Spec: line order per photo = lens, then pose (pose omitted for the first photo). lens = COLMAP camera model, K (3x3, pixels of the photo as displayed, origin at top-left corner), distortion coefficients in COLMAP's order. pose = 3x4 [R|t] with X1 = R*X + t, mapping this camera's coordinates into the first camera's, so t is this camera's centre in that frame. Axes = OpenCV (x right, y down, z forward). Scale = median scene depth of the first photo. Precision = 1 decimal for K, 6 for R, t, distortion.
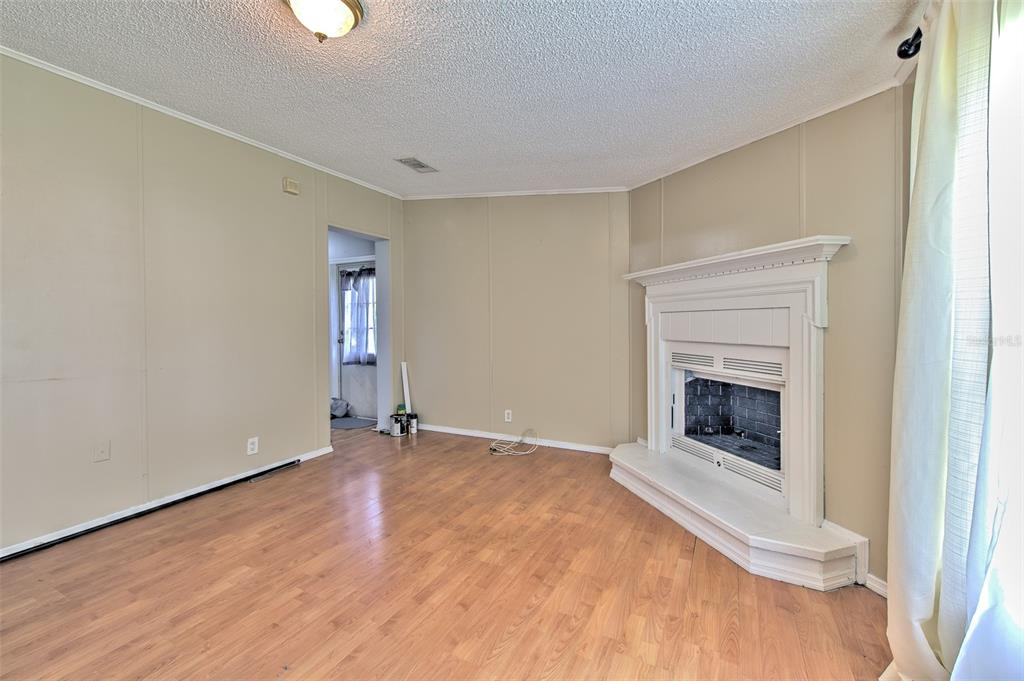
lens RADIAL K [[425.0, 0, 515.4], [0, 425.0, 321.5], [0, 0, 1]] dist [-0.000493, -0.000051]
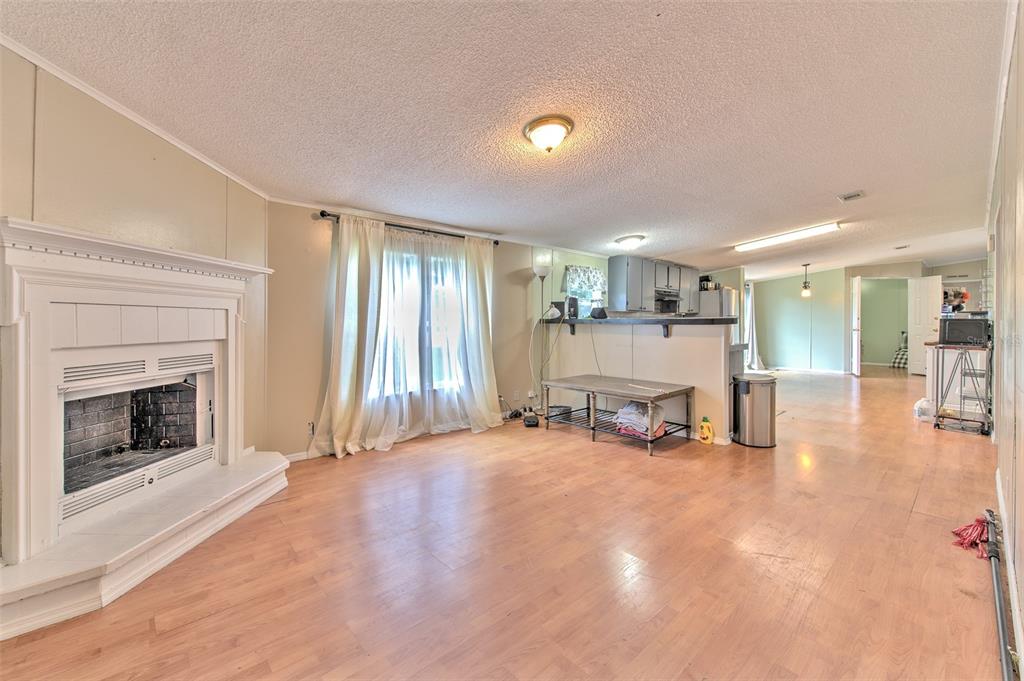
lens RADIAL K [[425.0, 0, 515.4], [0, 425.0, 321.5], [0, 0, 1]] dist [-0.000493, -0.000051]
pose [[-0.940571, 0.003618, 0.339577, -0.542436], [0.004539, 0.999988, 0.001916, 0.006682], [-0.339566, 0.003344, -0.940576, 1.602139]]
